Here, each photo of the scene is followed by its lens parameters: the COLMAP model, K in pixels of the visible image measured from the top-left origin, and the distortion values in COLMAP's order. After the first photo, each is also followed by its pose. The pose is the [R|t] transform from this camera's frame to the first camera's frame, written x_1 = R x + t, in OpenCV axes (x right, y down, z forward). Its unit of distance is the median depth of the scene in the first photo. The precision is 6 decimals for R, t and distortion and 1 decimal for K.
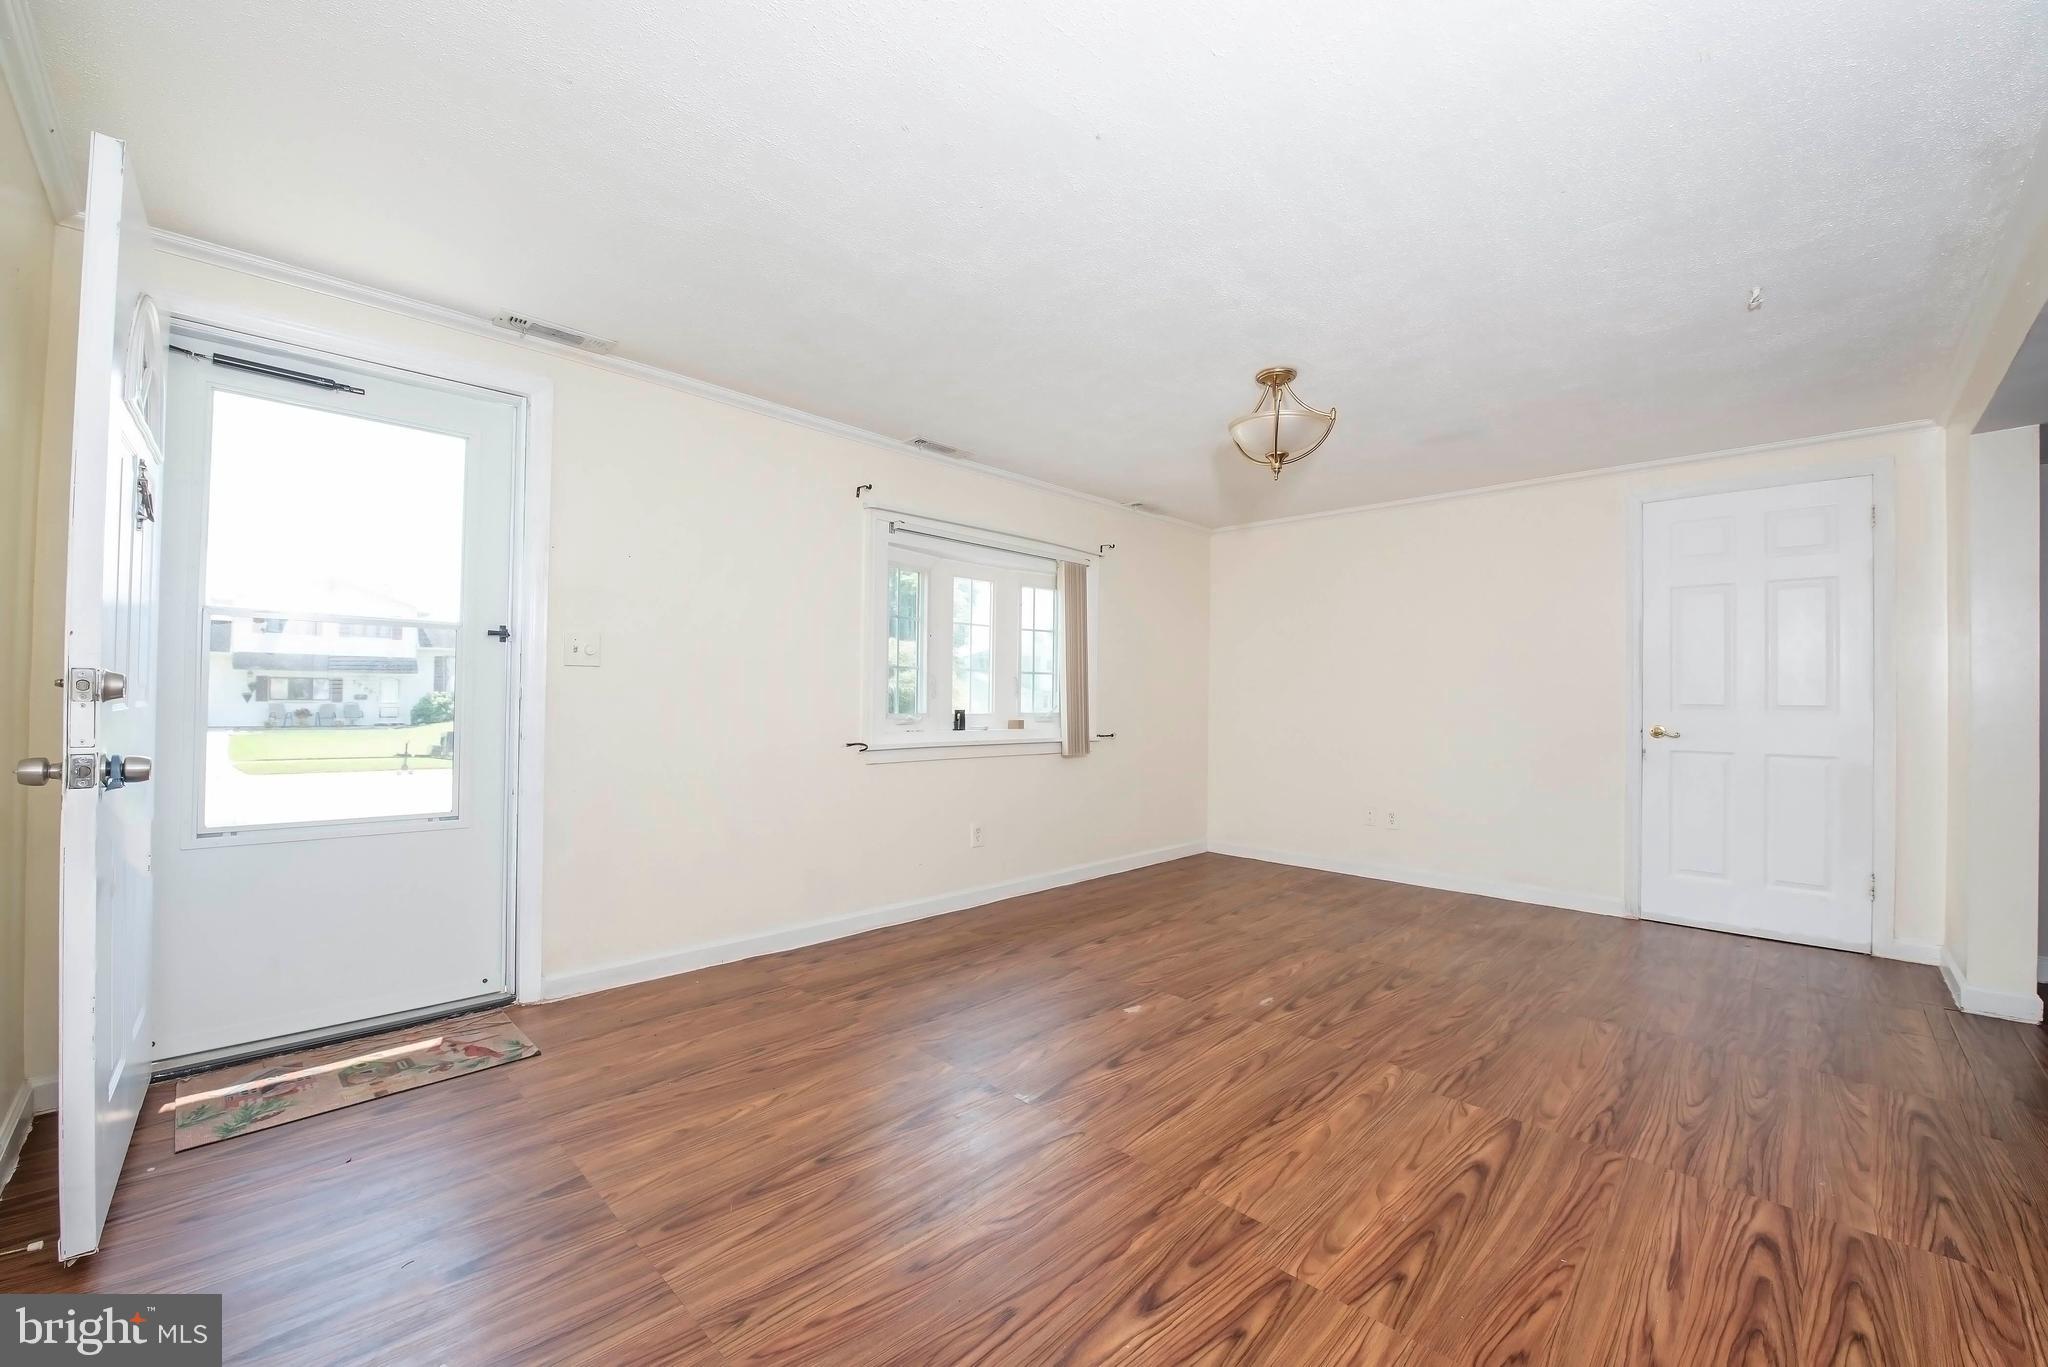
lens RADIAL K [[815.0, 0, 1035.4], [0, 815.0, 686.3], [0, 0, 1]] dist [-0.012047, -0.002698]
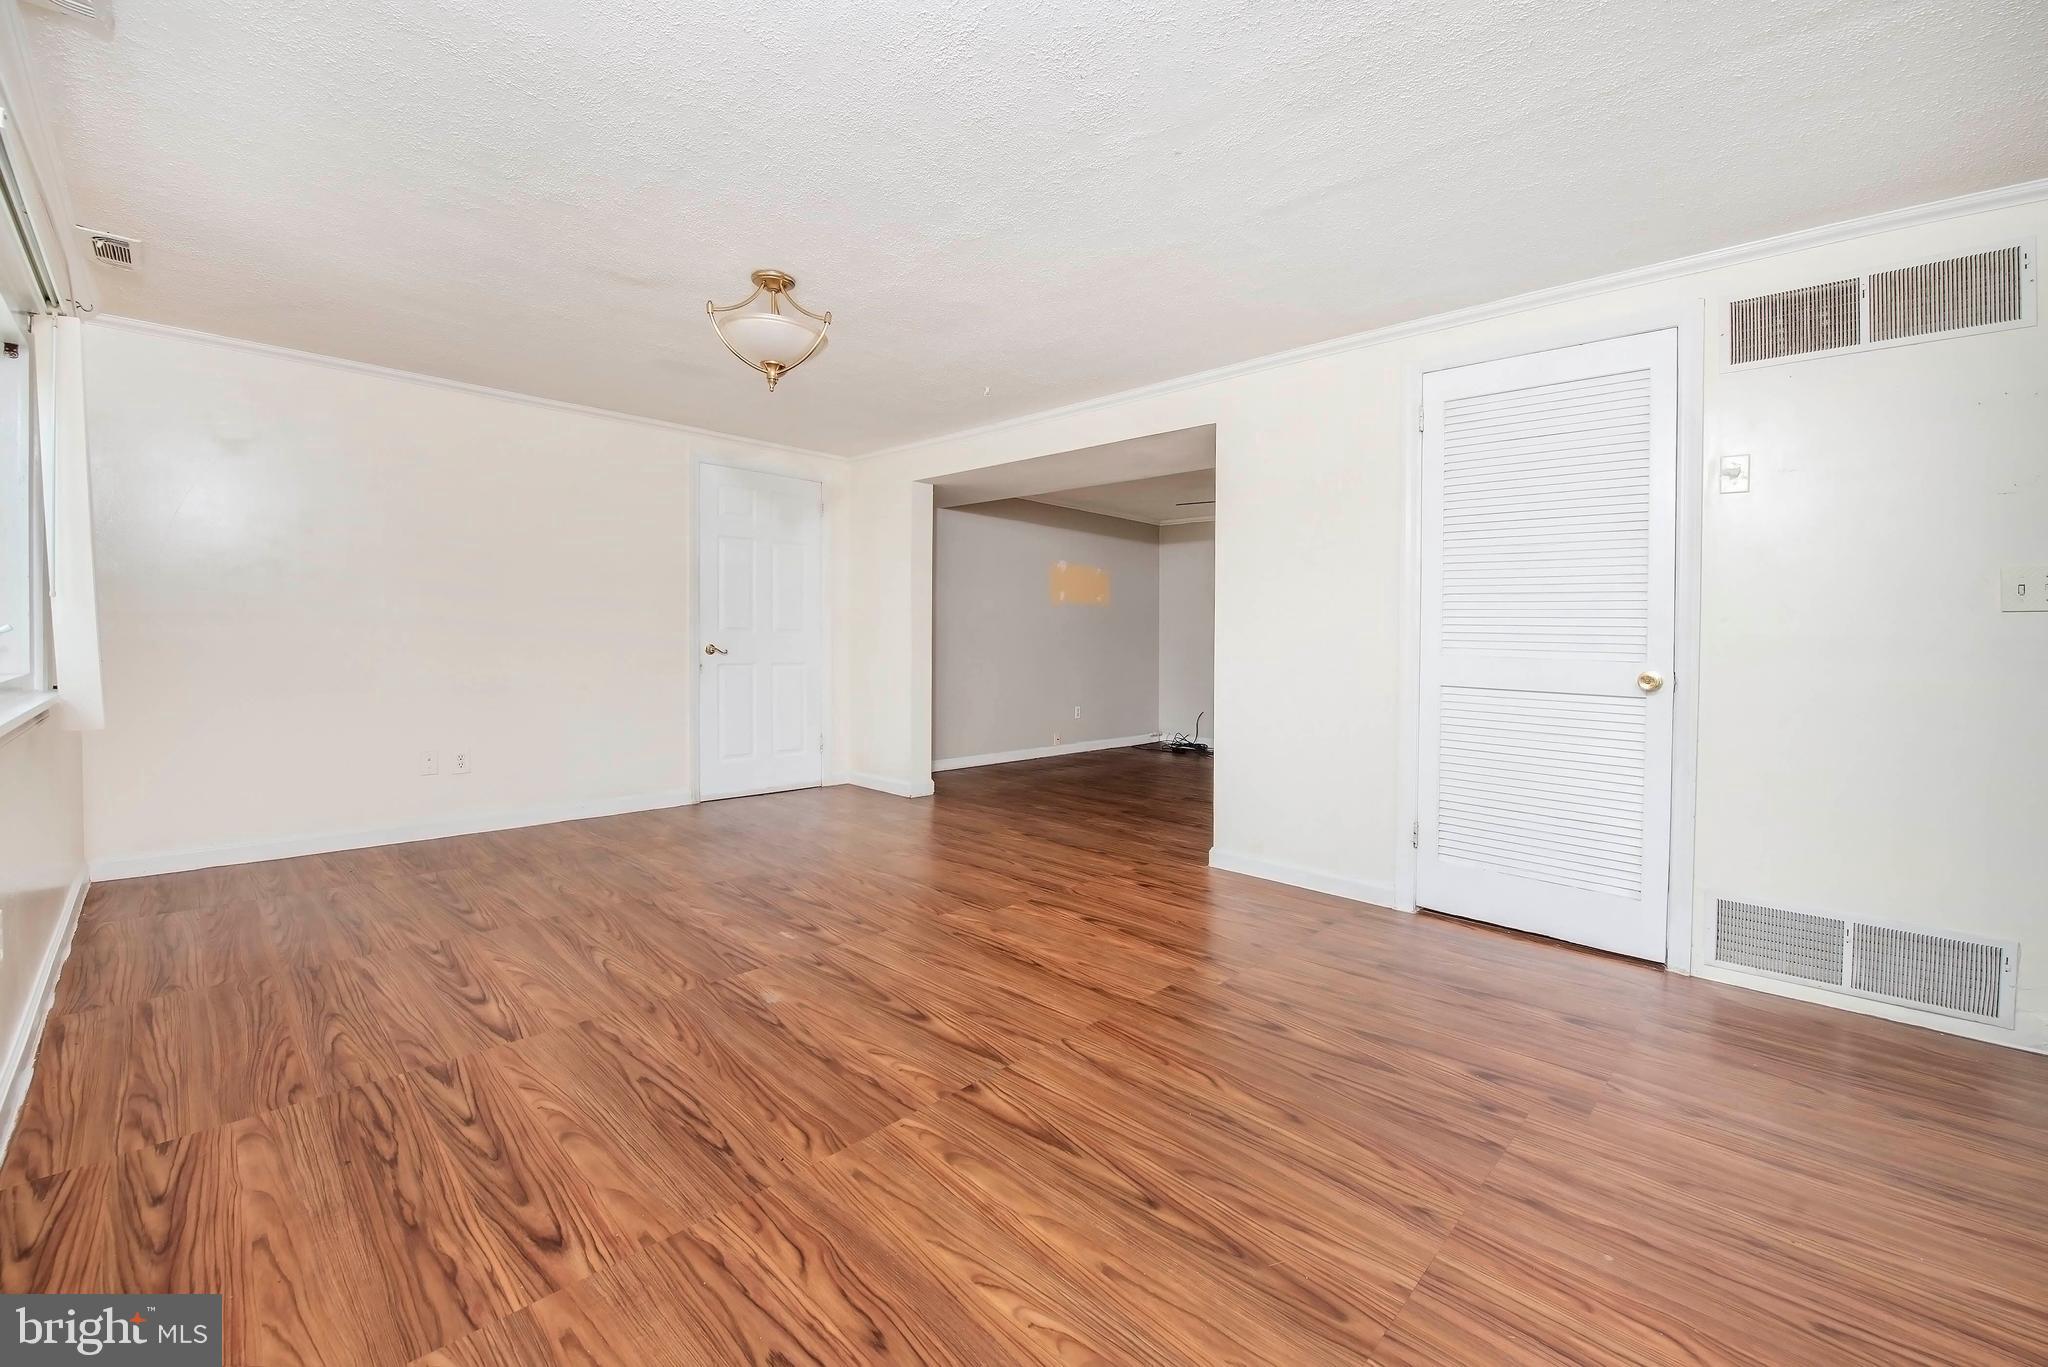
lens RADIAL K [[815.0, 0, 1036.1], [0, 815.0, 663.5], [0, 0, 1]] dist [-0.012047, -0.002698]
pose [[-0.007504, -0.040373, 0.999157, -0.736889], [-0.030389, 0.998732, 0.040128, 0.025226], [-0.999510, -0.030062, -0.008721, 0.816333]]
